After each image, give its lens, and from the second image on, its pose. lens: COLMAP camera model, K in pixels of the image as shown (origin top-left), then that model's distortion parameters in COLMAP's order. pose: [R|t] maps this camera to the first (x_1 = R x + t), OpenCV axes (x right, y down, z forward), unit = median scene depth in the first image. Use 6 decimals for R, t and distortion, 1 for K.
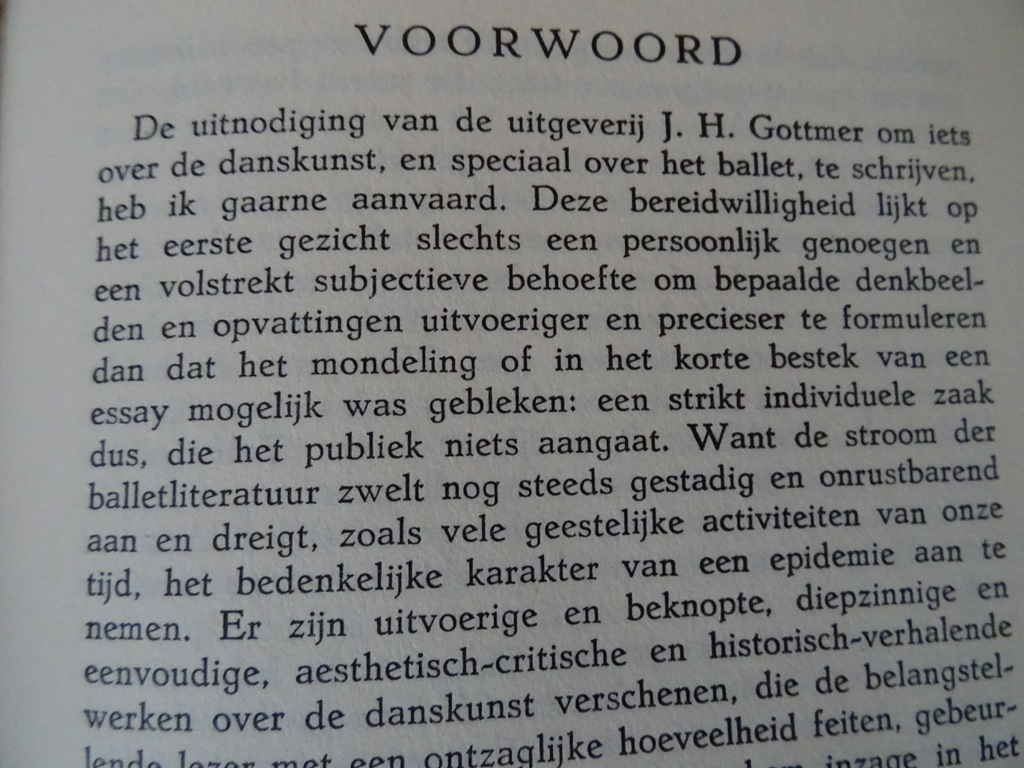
lens RADIAL K [[714.9, 0, 505.8], [0, 714.9, 352.3], [0, 0, 1]] dist [0.021272, -0.040018]
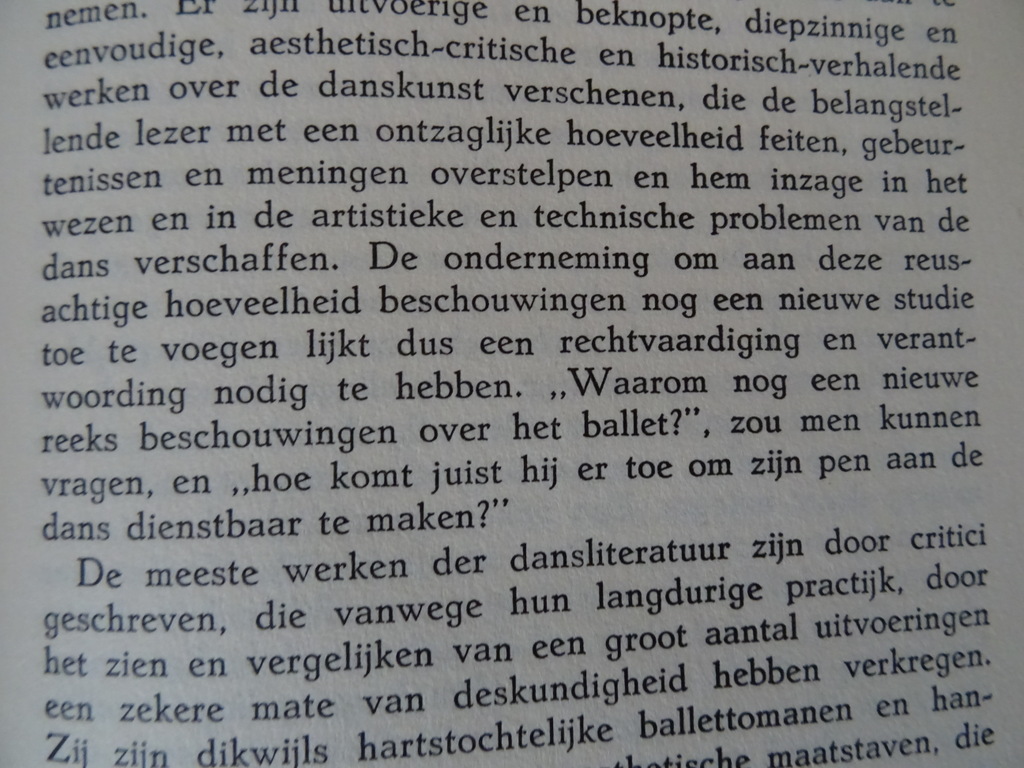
lens RADIAL K [[714.9, 0, 512.9], [0, 714.9, 336.4], [0, 0, 1]] dist [0.021272, -0.040018]
pose [[0.999994, 0.000622, -0.003444, 0.081070], [-0.000459, 0.998894, 0.047026, 0.761090], [0.003469, -0.047024, 0.998888, -0.039698]]
